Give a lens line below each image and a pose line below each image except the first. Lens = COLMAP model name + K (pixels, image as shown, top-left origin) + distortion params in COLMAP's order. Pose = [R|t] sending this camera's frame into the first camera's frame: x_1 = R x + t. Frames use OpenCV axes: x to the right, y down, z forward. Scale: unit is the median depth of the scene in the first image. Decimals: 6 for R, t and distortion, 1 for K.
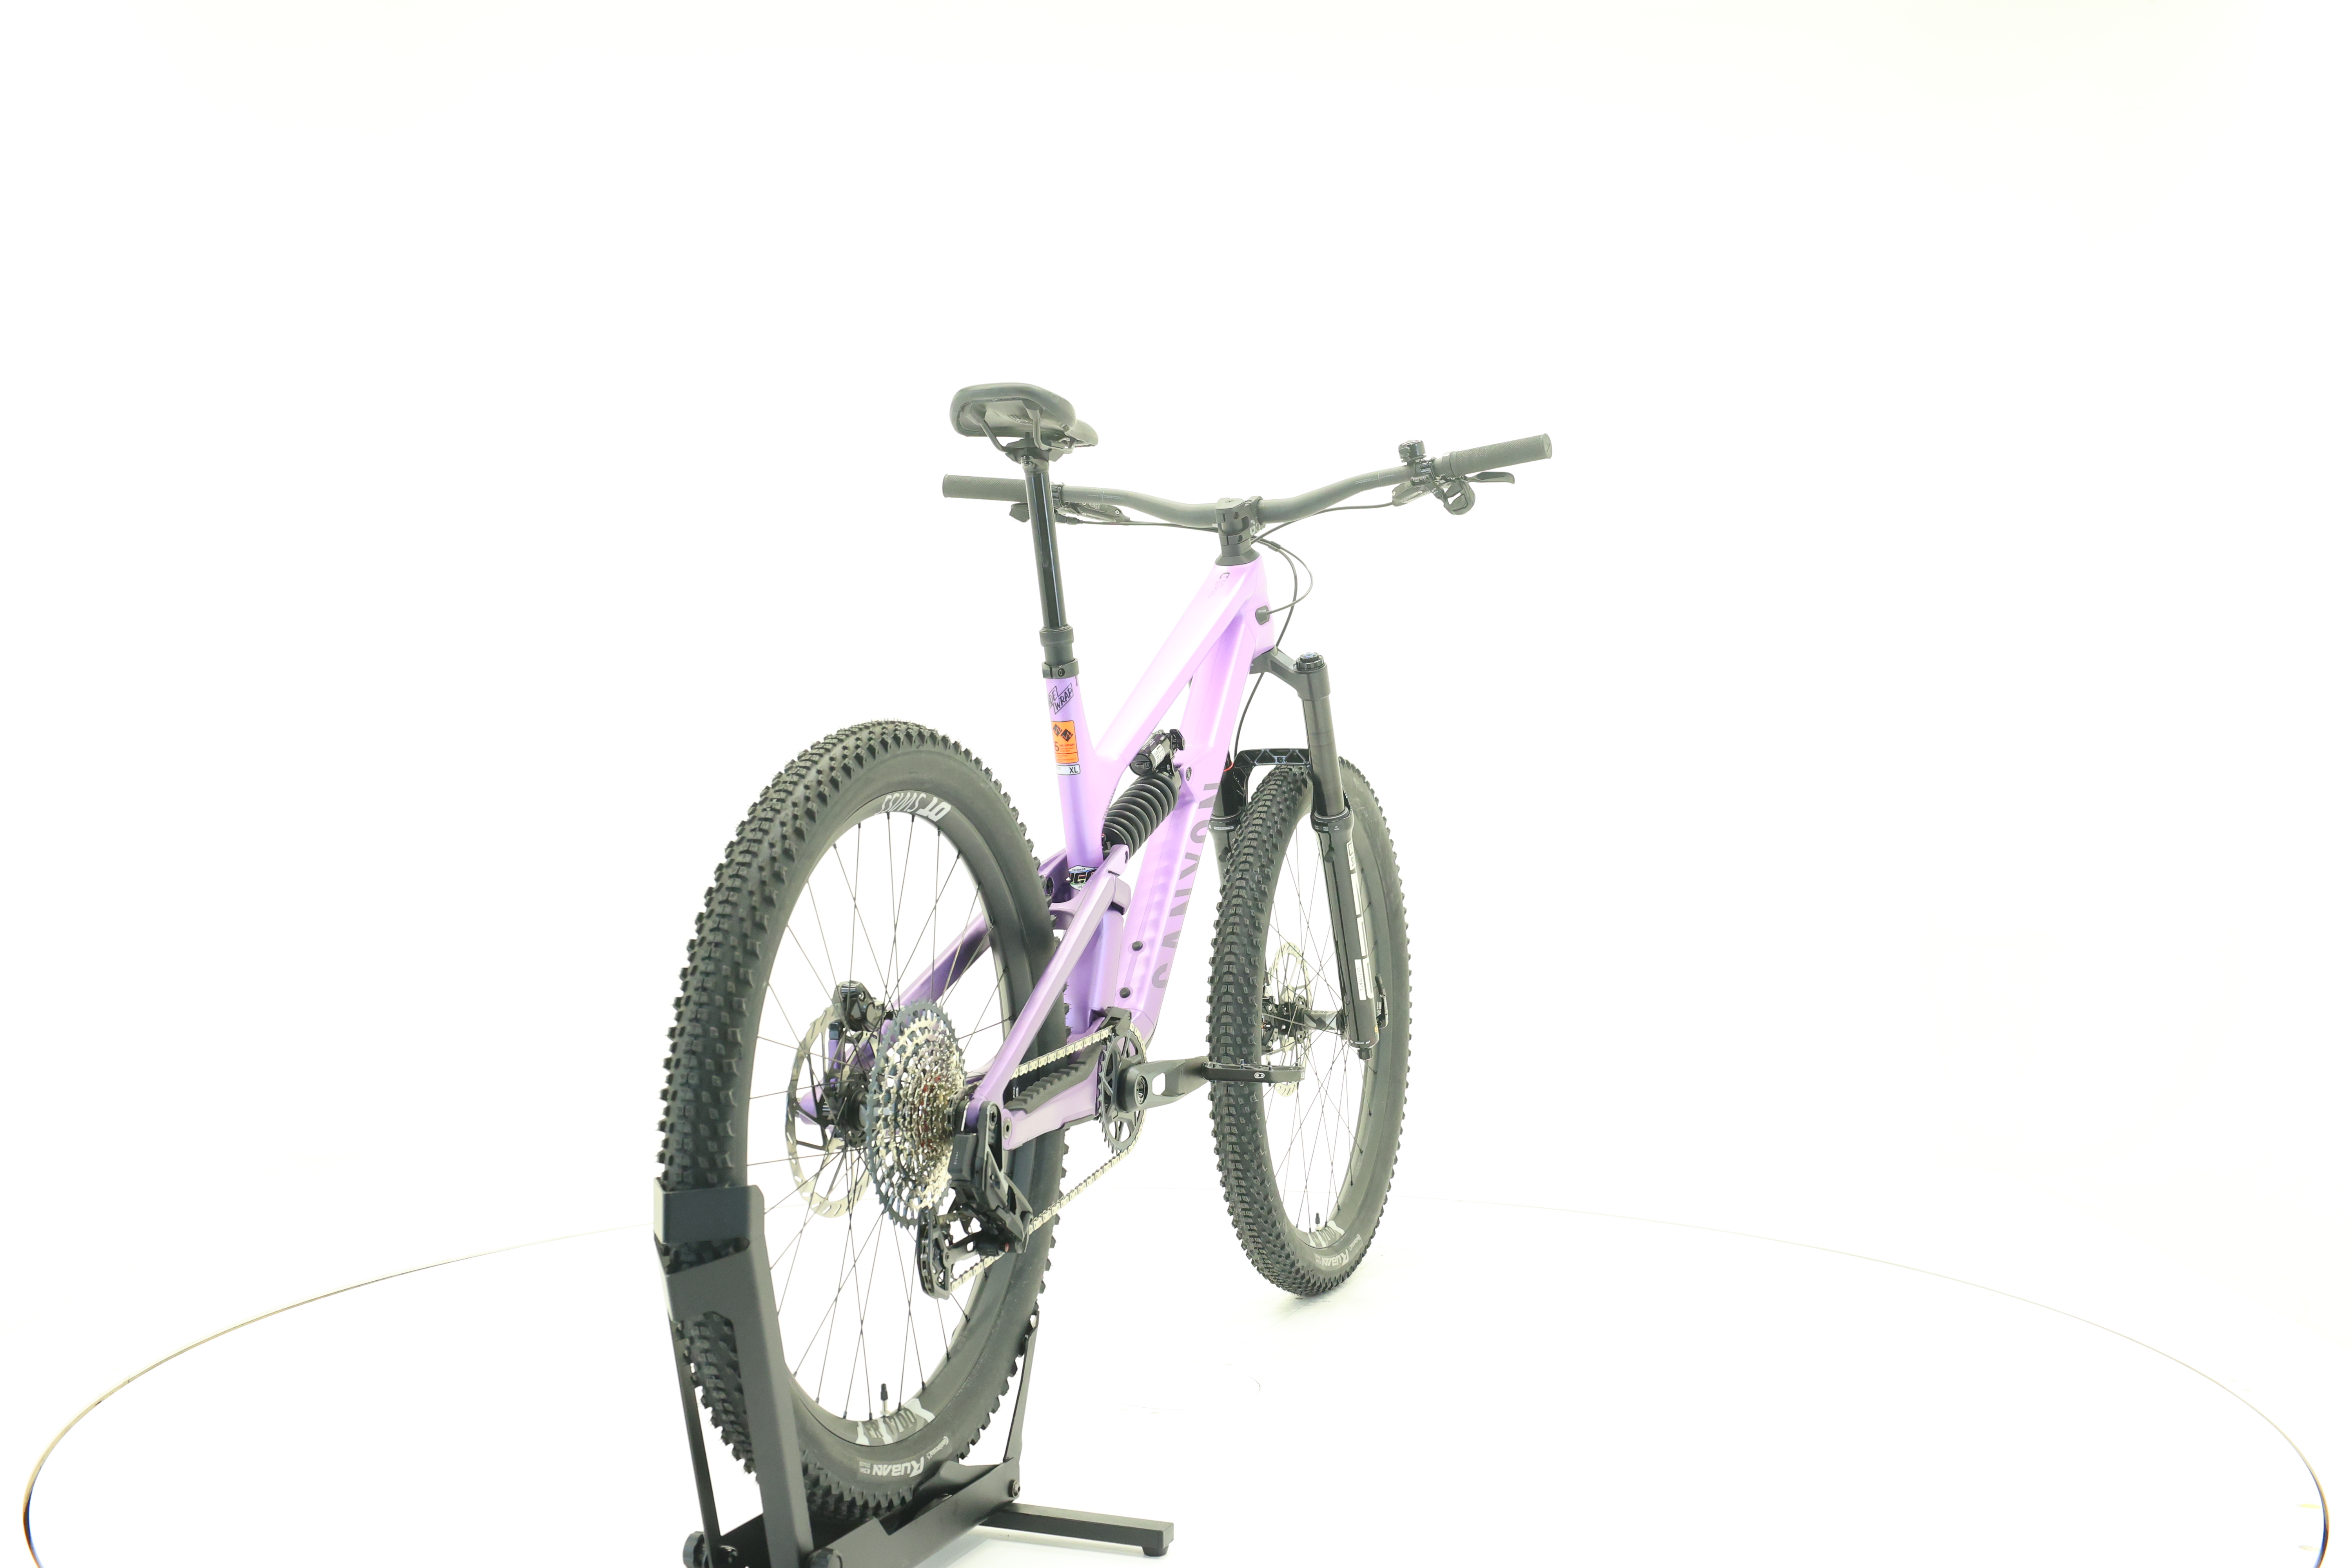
lens RADIAL K [[2489.9, 0, 1192.9], [0, 2489.9, 770.6], [0, 0, 1]] dist [0.013865, 0.000000]
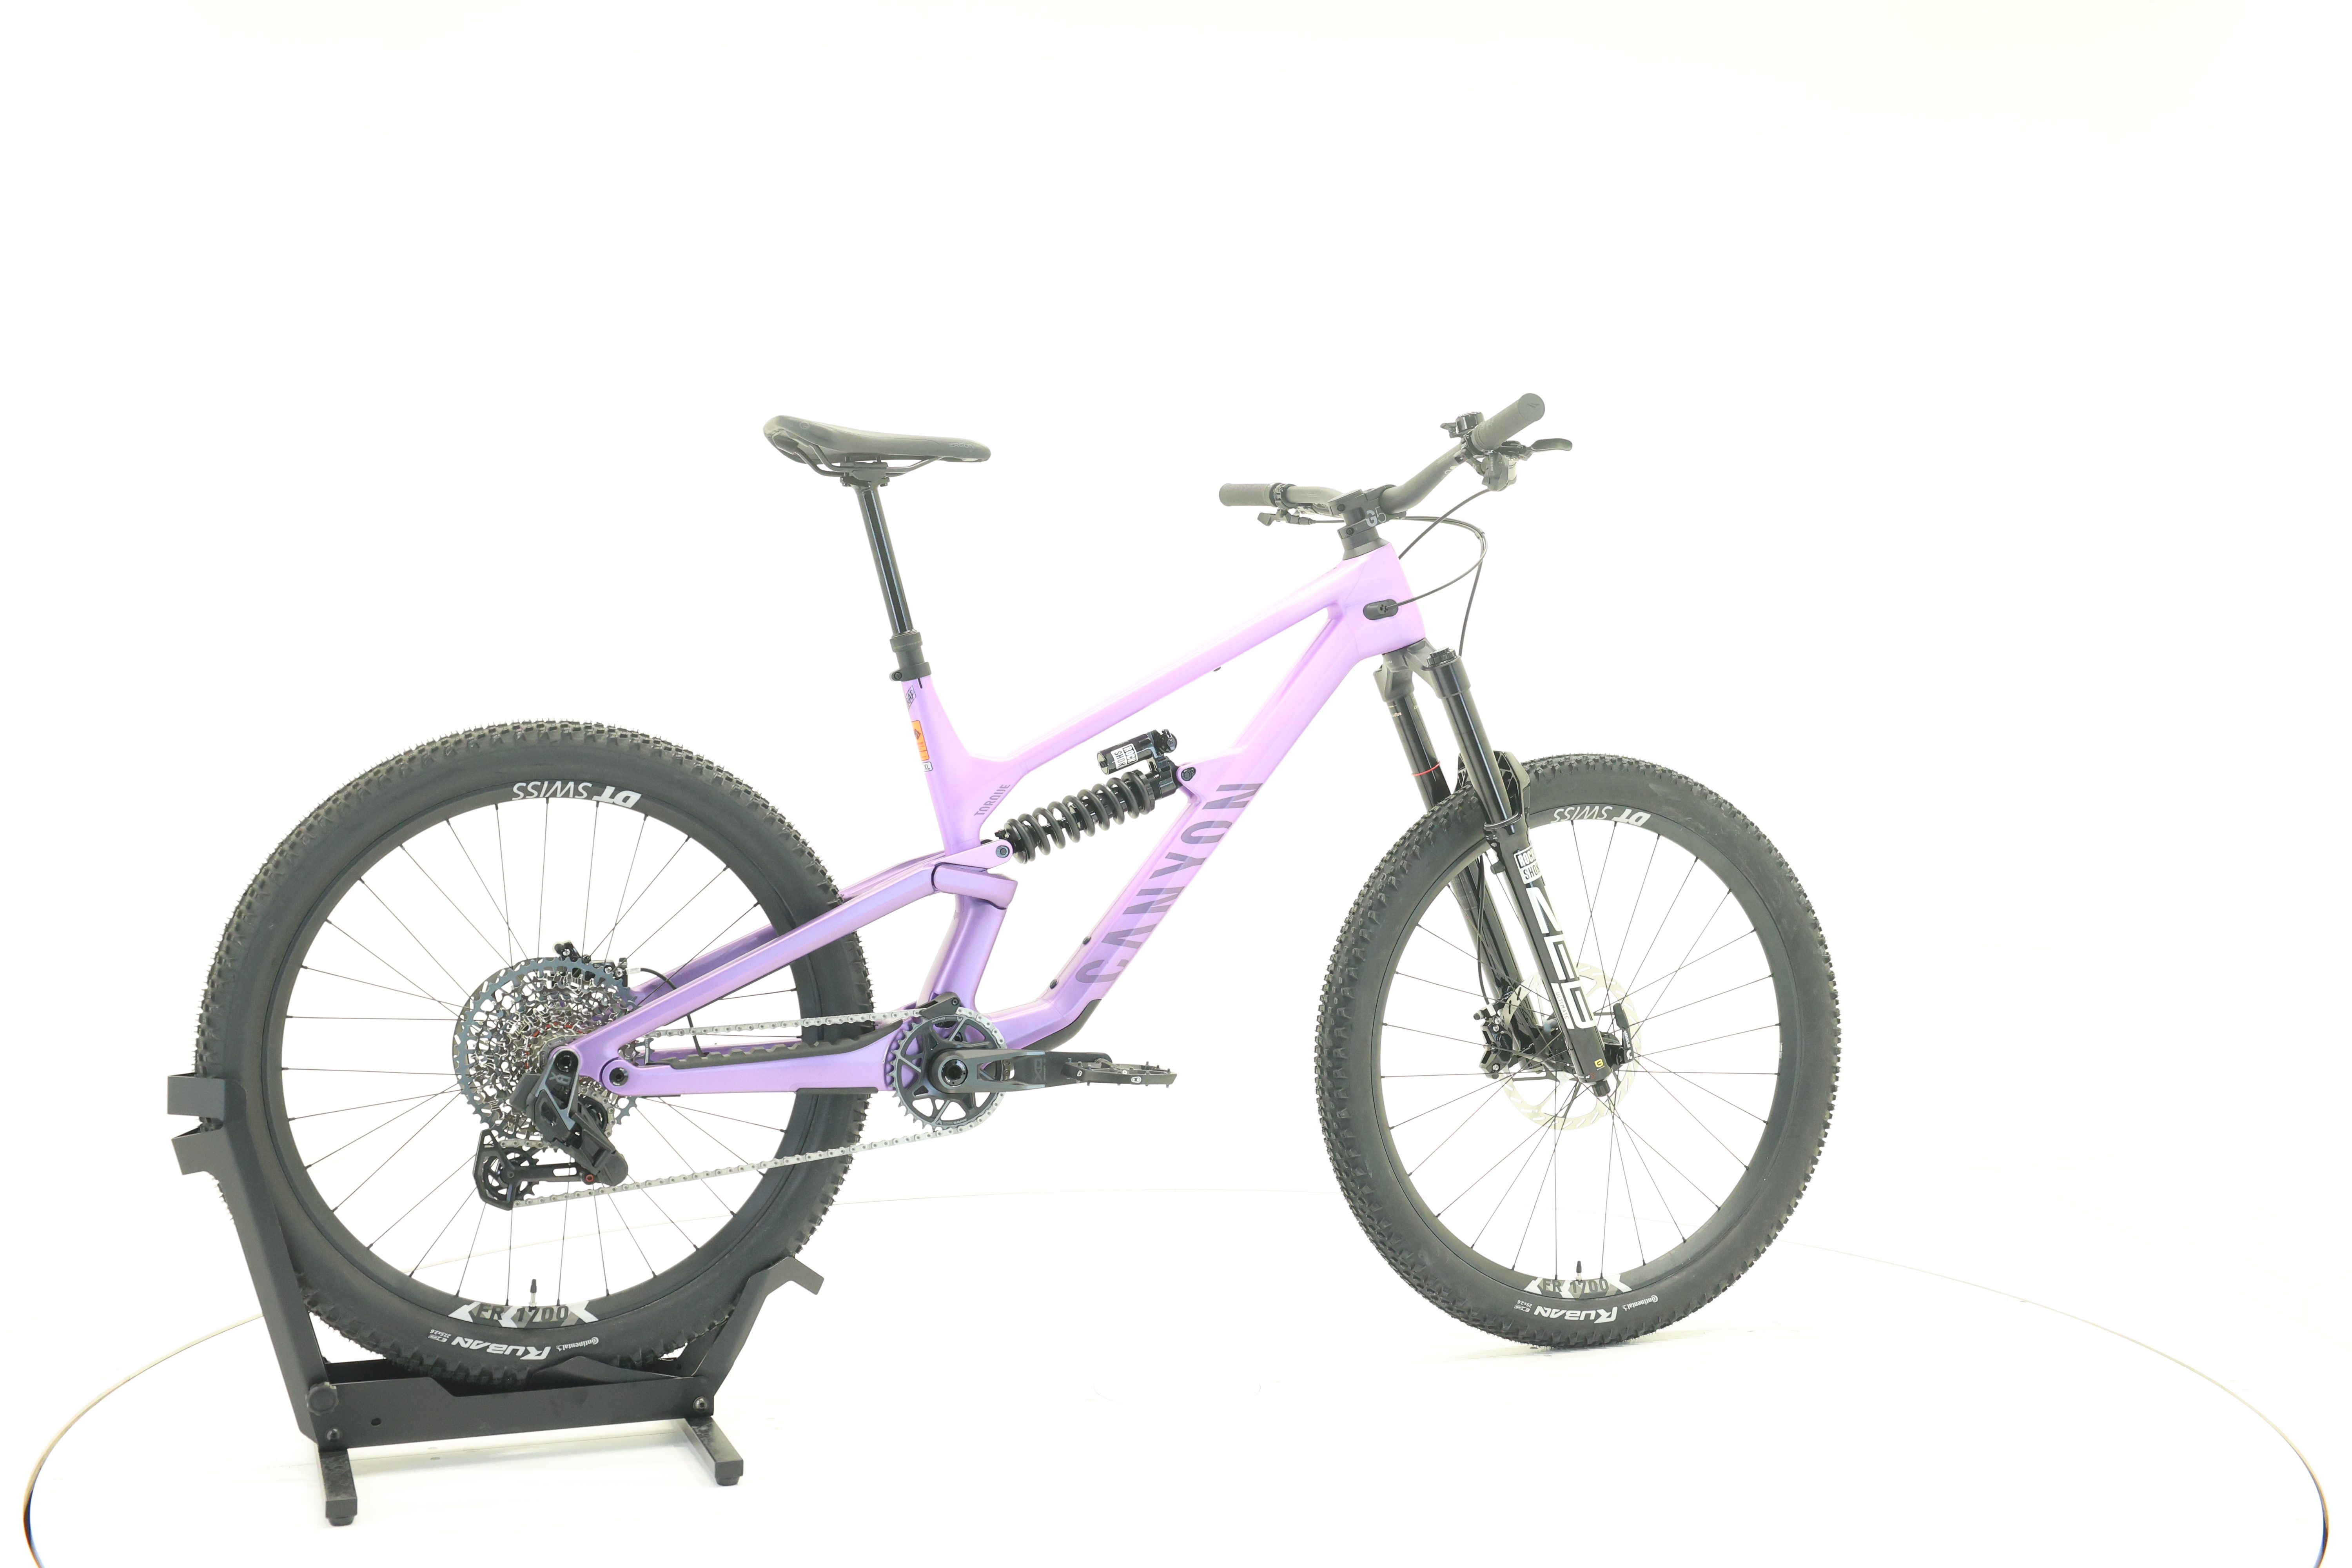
lens RADIAL K [[2489.9, 0, 1170.1], [0, 2489.9, 769.9], [0, 0, 1]] dist [0.013865, 0.000000]
pose [[0.671882, 0.012391, -0.740554, 0.695558], [-0.013325, 0.999900, 0.004640, -0.004493], [0.740538, 0.006751, 0.671981, 0.308763]]
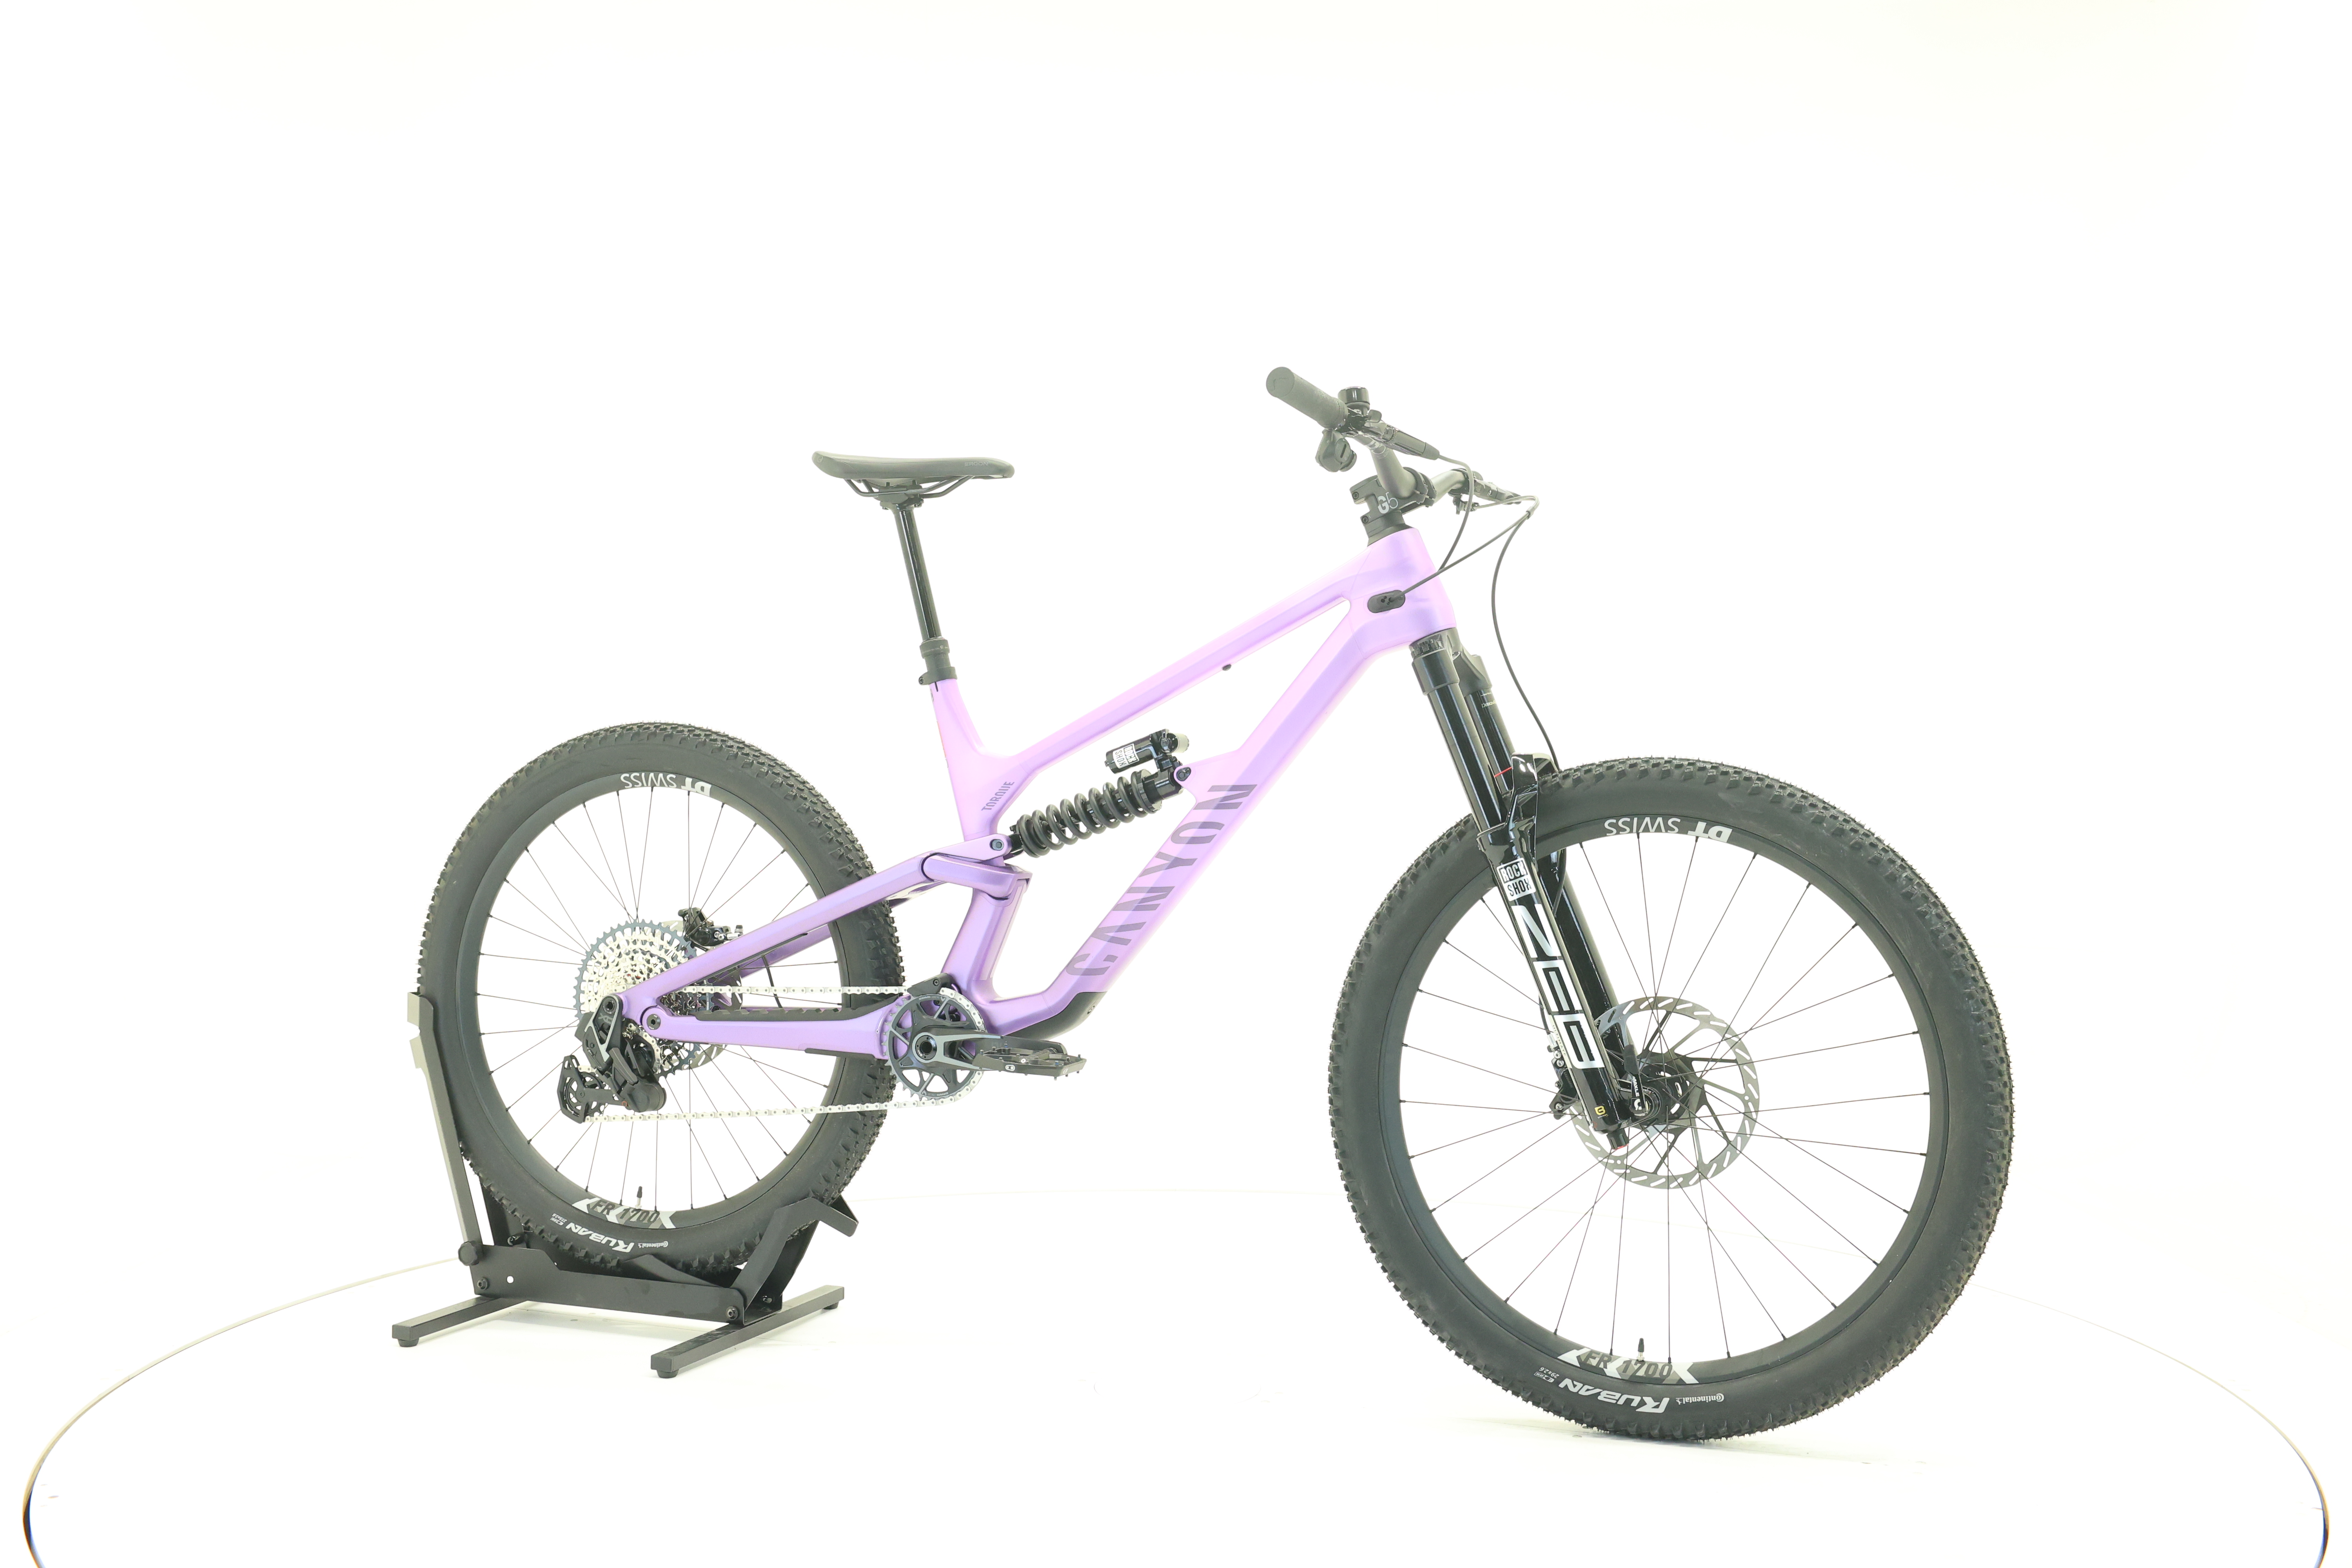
lens RADIAL K [[2489.9, 0, 1165.4], [0, 2489.9, 792.6], [0, 0, 1]] dist [0.013865, 0.000000]
pose [[-0.013261, 0.016054, -0.999783, 0.943844], [-0.020793, 0.999650, 0.016328, -0.006908], [0.999696, 0.021005, -0.012923, 0.956342]]
